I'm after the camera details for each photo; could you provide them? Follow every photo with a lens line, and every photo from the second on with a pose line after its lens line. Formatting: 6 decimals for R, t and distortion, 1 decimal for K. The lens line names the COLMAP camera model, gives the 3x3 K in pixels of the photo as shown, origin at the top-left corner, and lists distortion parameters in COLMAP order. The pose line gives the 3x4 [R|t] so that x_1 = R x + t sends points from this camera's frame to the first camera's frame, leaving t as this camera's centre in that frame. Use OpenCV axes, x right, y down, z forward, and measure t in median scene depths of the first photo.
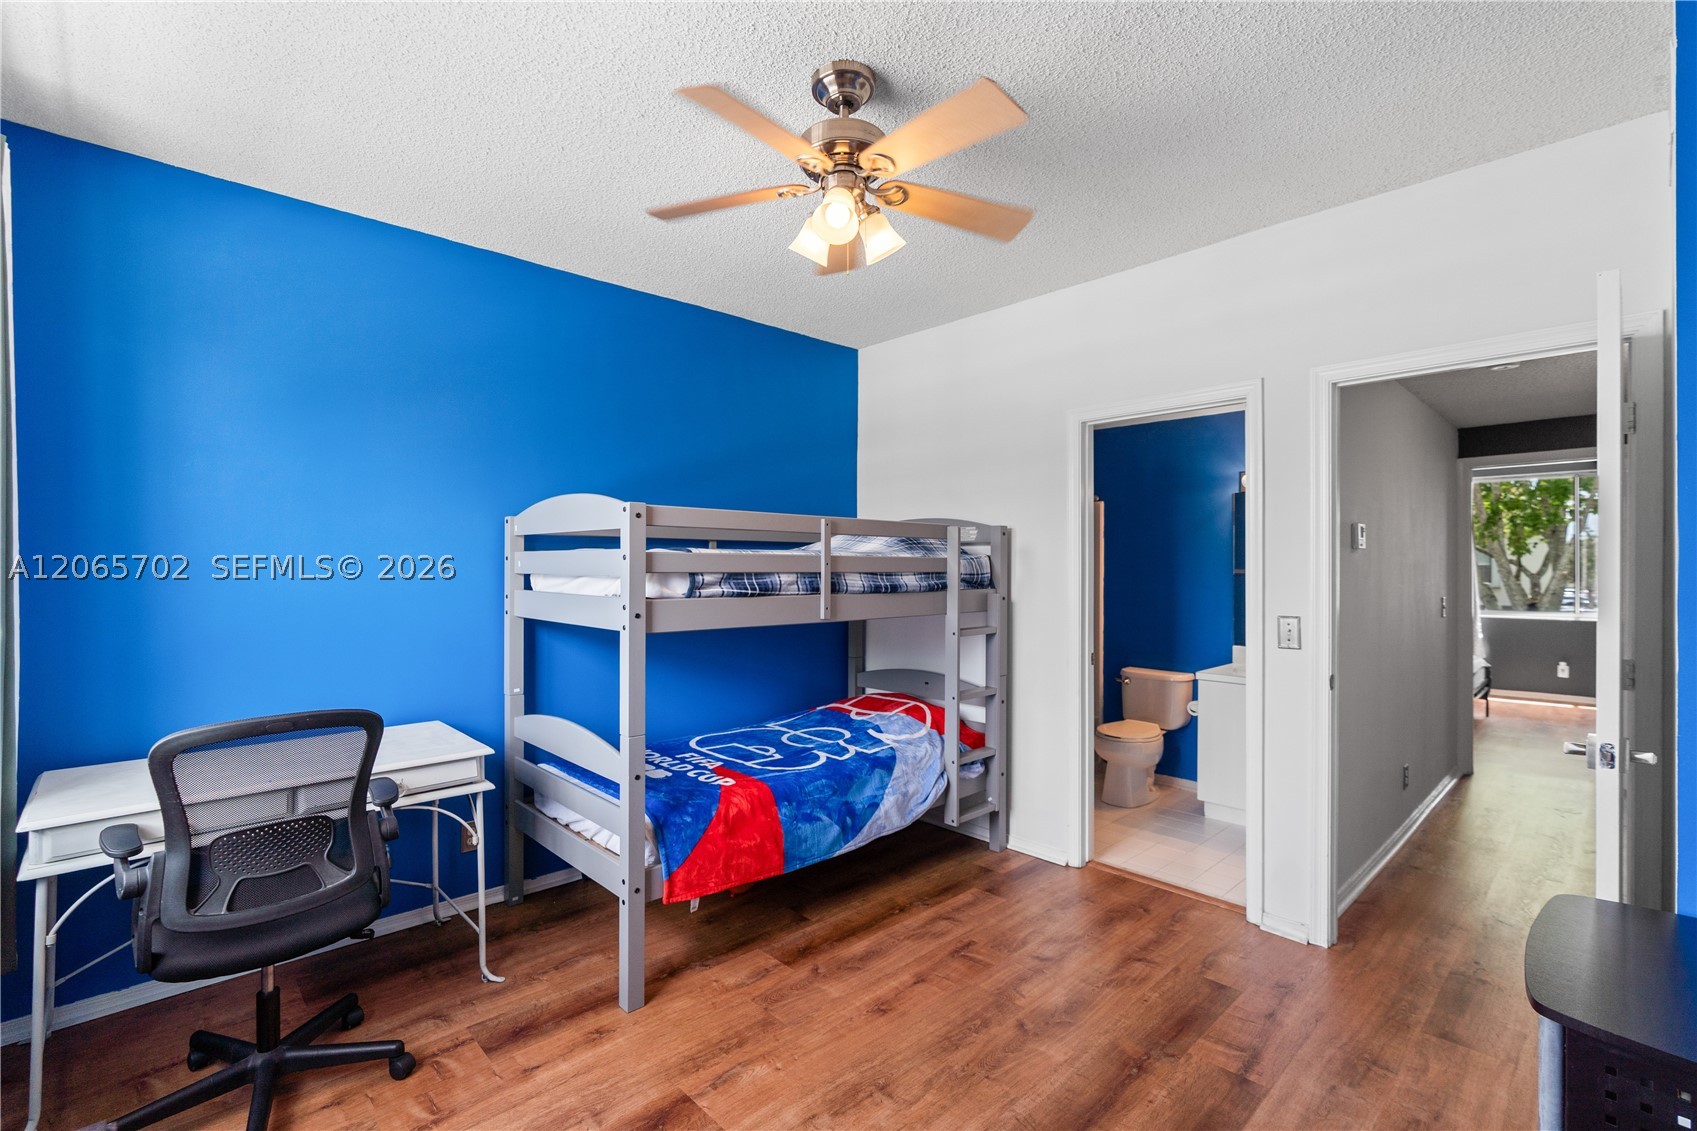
lens RADIAL K [[764.7, 0, 844.4], [0, 764.7, 561.3], [0, 0, 1]] dist [-0.010009, 0.002076]
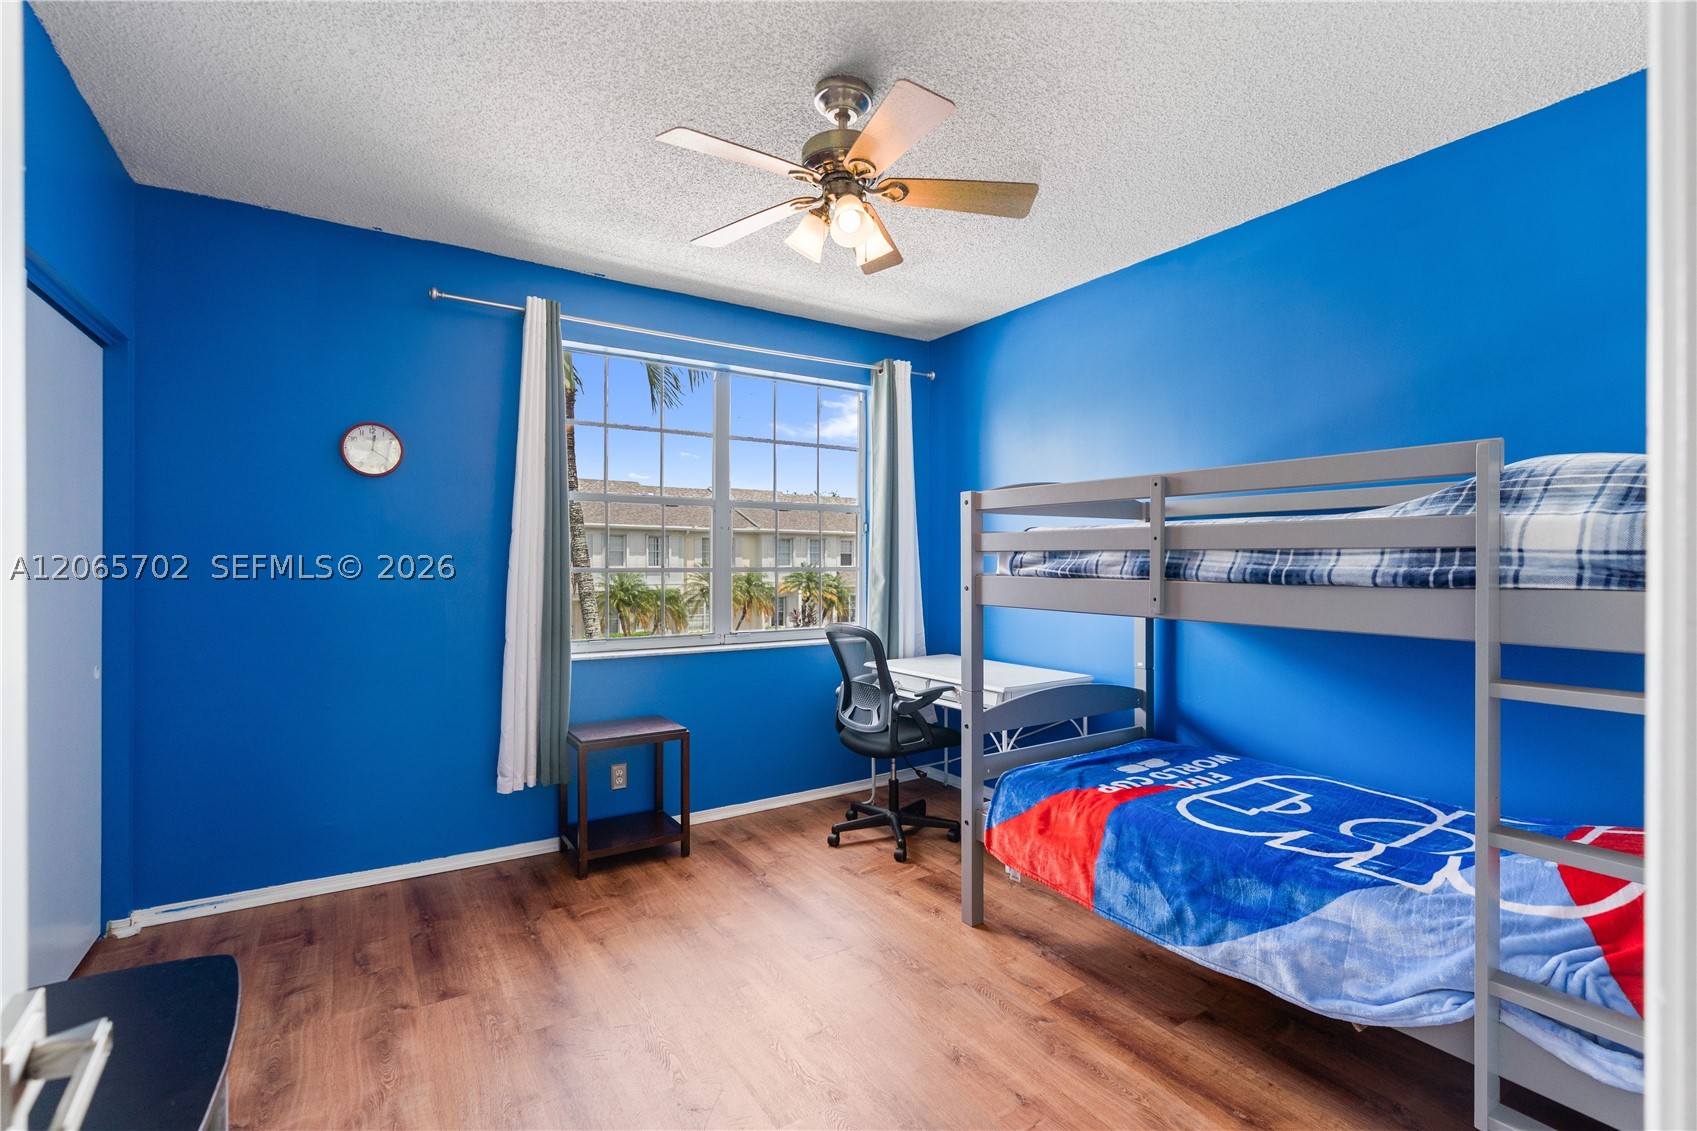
lens RADIAL K [[764.7, 0, 848.8], [0, 764.7, 562.7], [0, 0, 1]] dist [-0.010009, 0.002076]
pose [[-0.187262, 0.002955, -0.982305, 0.770107], [0.007644, 0.999970, 0.001551, 0.024220], [0.982280, -0.007218, -0.187279, 0.880303]]
